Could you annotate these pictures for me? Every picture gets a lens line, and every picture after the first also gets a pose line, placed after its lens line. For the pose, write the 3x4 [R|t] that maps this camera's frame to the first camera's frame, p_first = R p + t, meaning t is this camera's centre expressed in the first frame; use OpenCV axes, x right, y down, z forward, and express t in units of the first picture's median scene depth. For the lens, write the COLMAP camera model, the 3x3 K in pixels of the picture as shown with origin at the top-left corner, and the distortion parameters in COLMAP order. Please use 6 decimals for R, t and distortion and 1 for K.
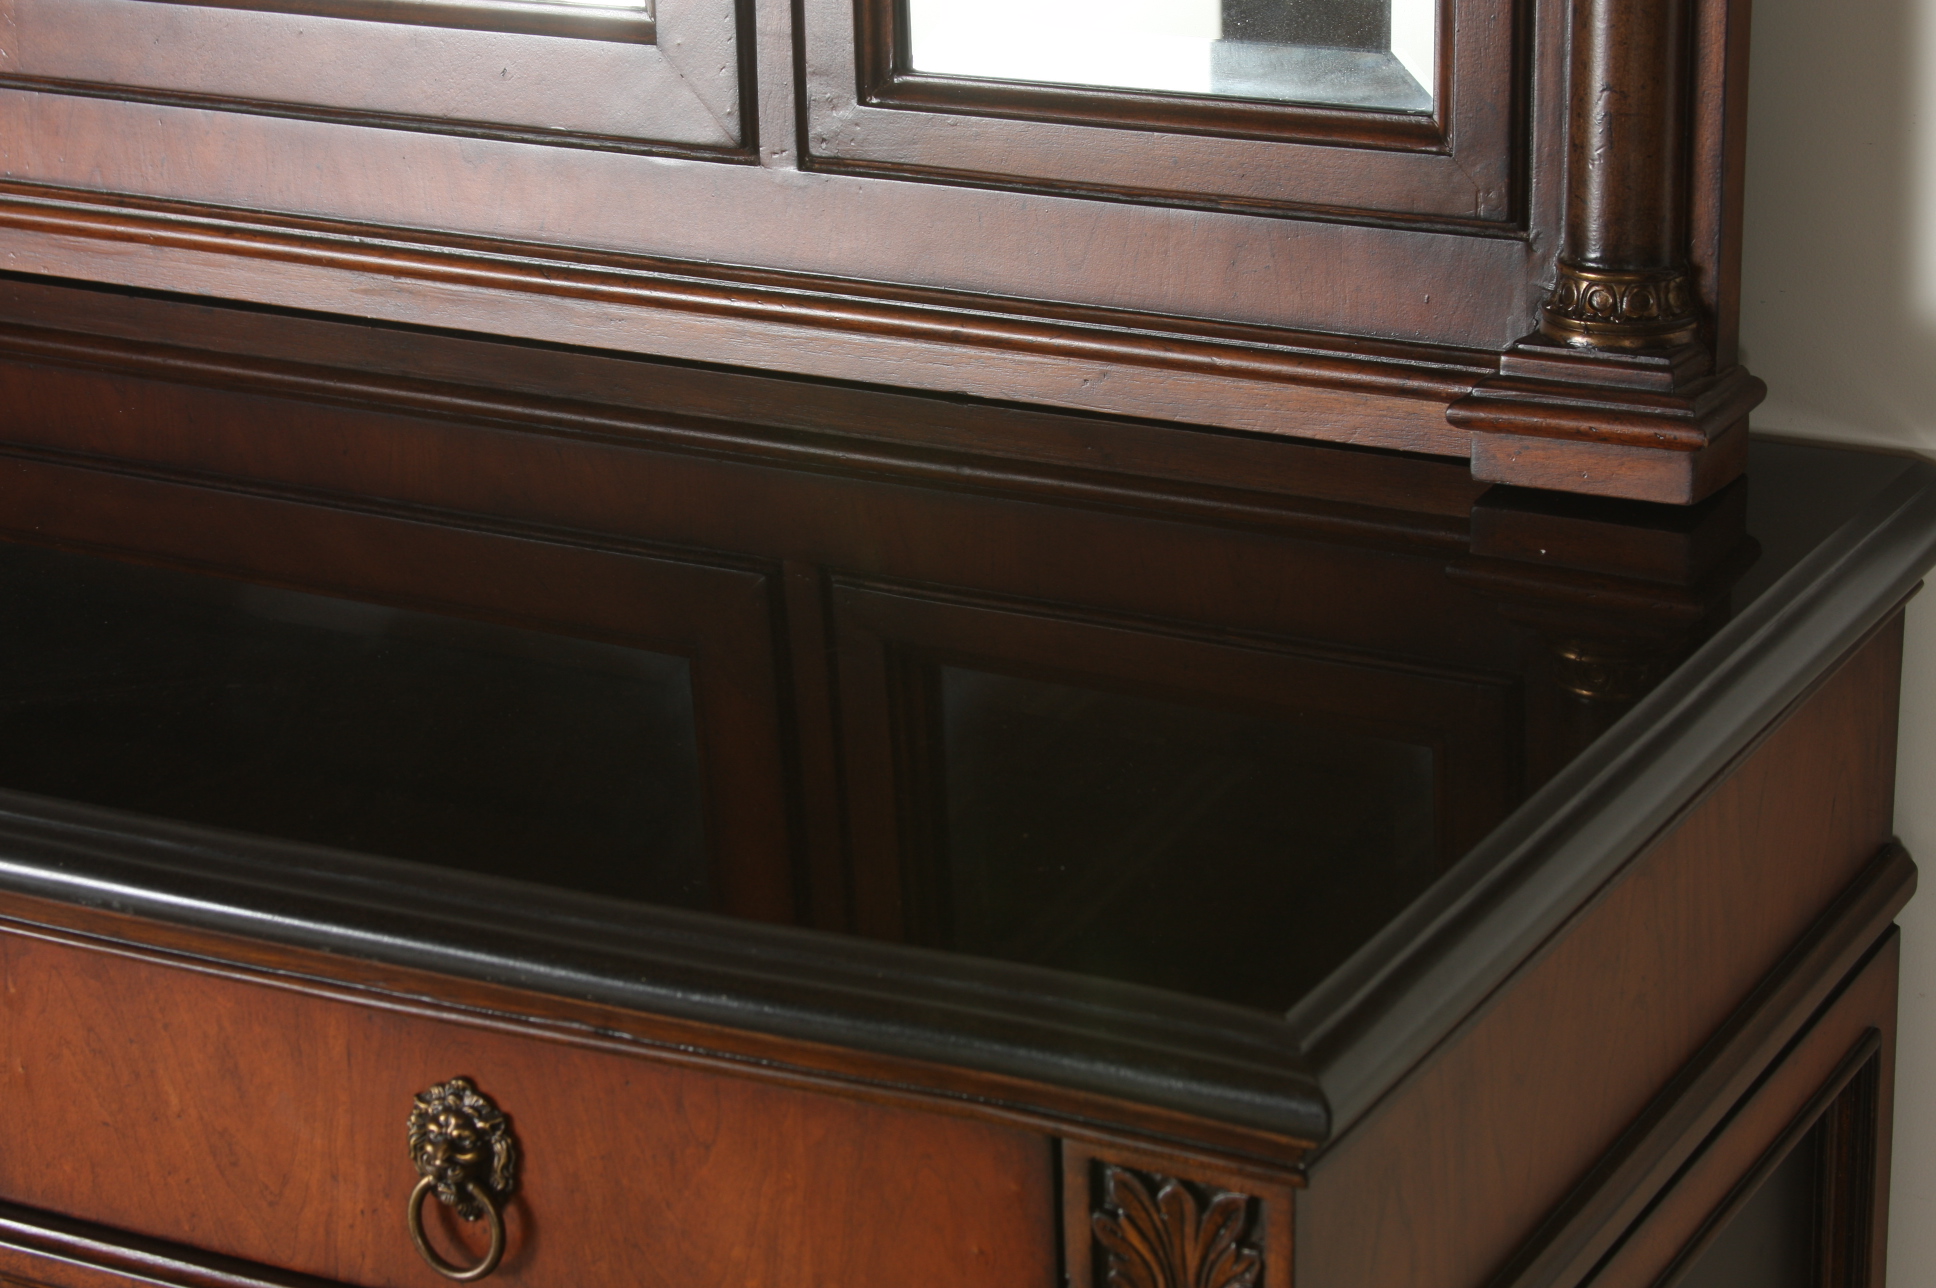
lens RADIAL K [[3994.7, 0, 950.5], [0, 3994.7, 649.8], [0, 0, 1]] dist [0.063961, 0.000000]
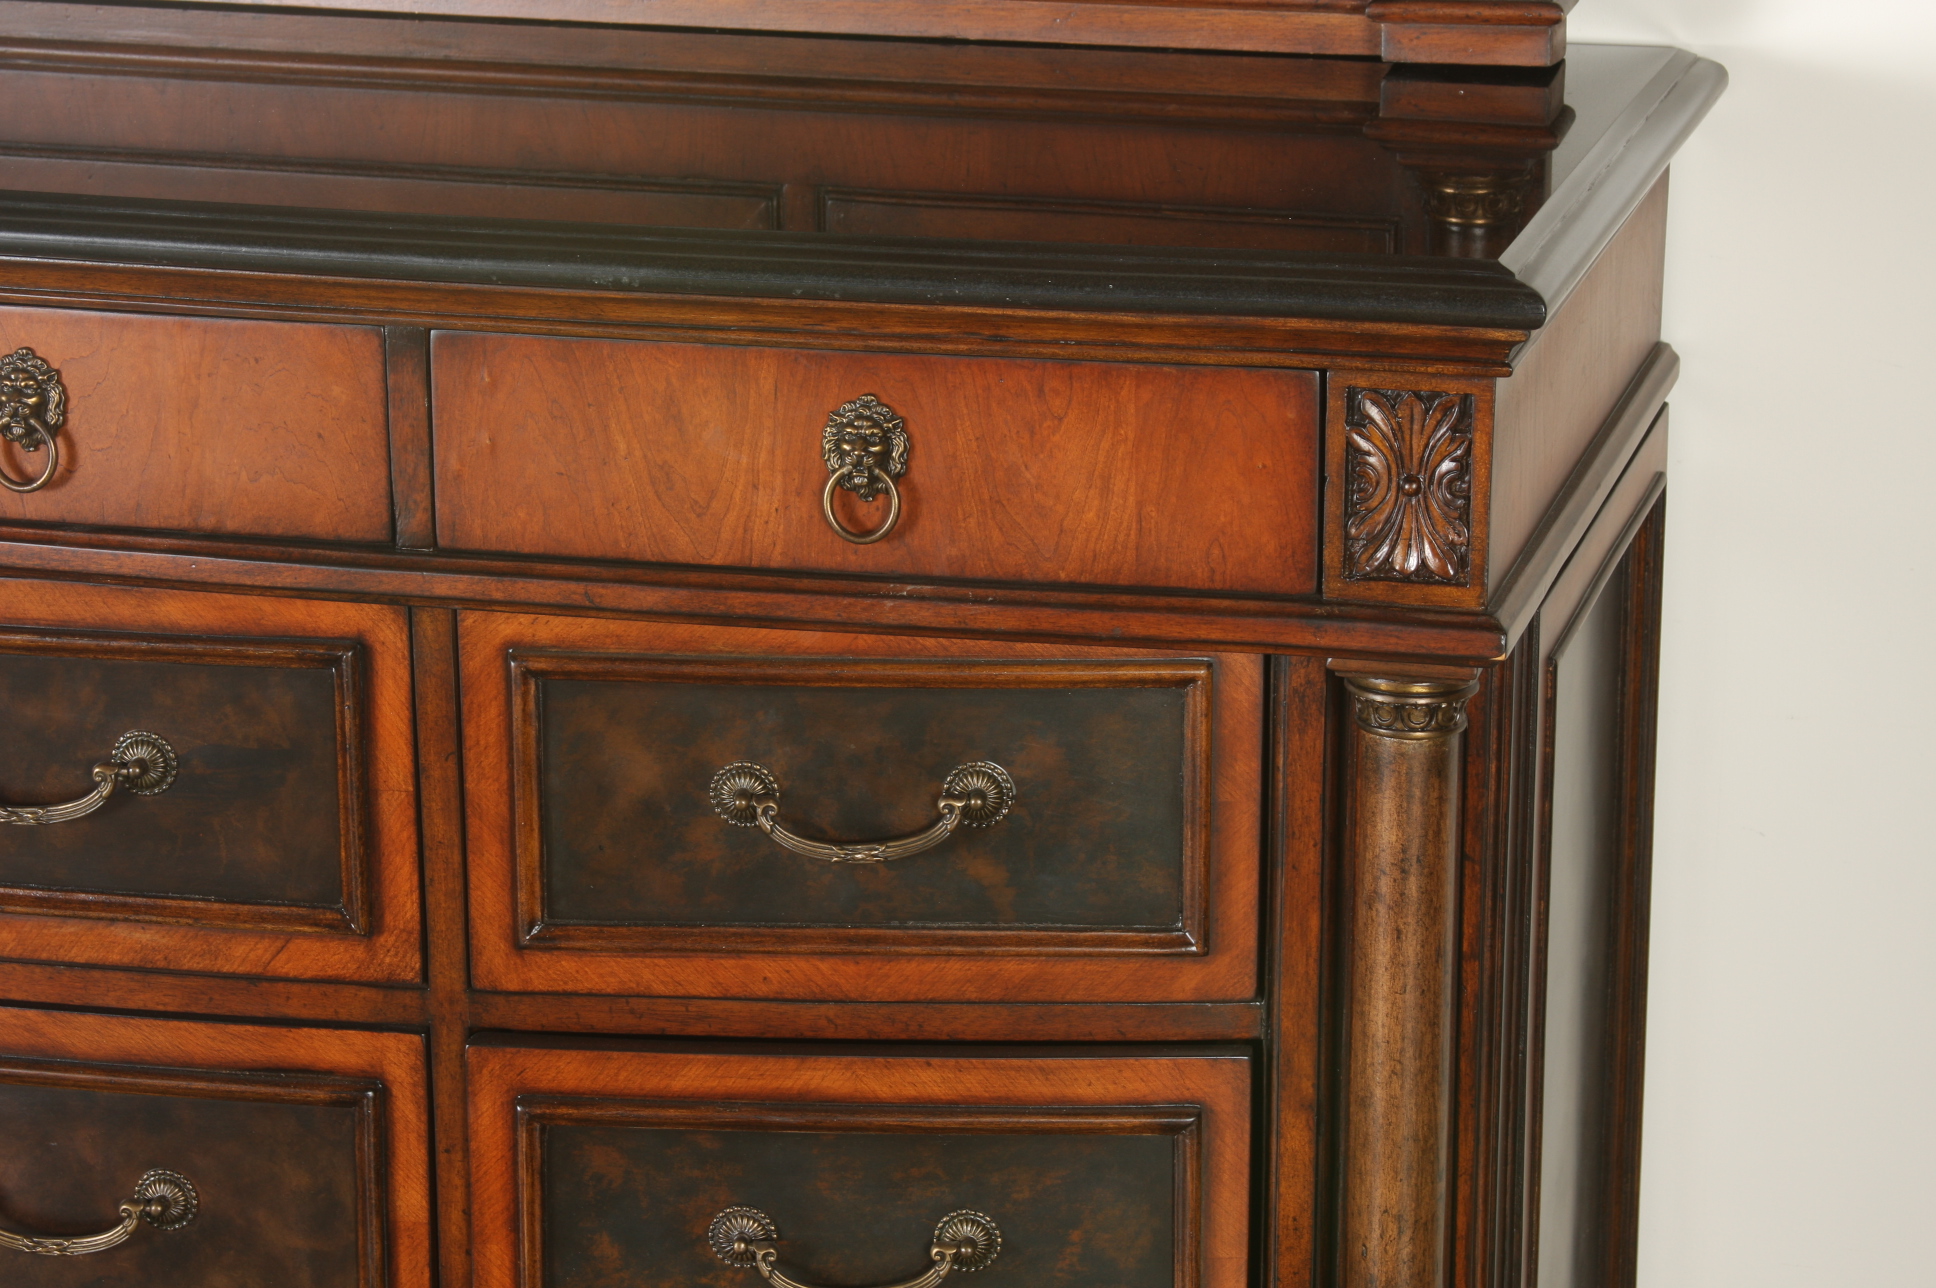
lens RADIAL K [[4690.7, 0, 977.5], [0, 4690.7, 645.9], [0, 0, 1]] dist [0.102444, 0.000000]
pose [[0.970826, -0.040733, 0.236301, -0.470873], [0.052612, 0.997637, -0.044184, 0.264955], [-0.233943, 0.055327, 0.970675, -0.621086]]
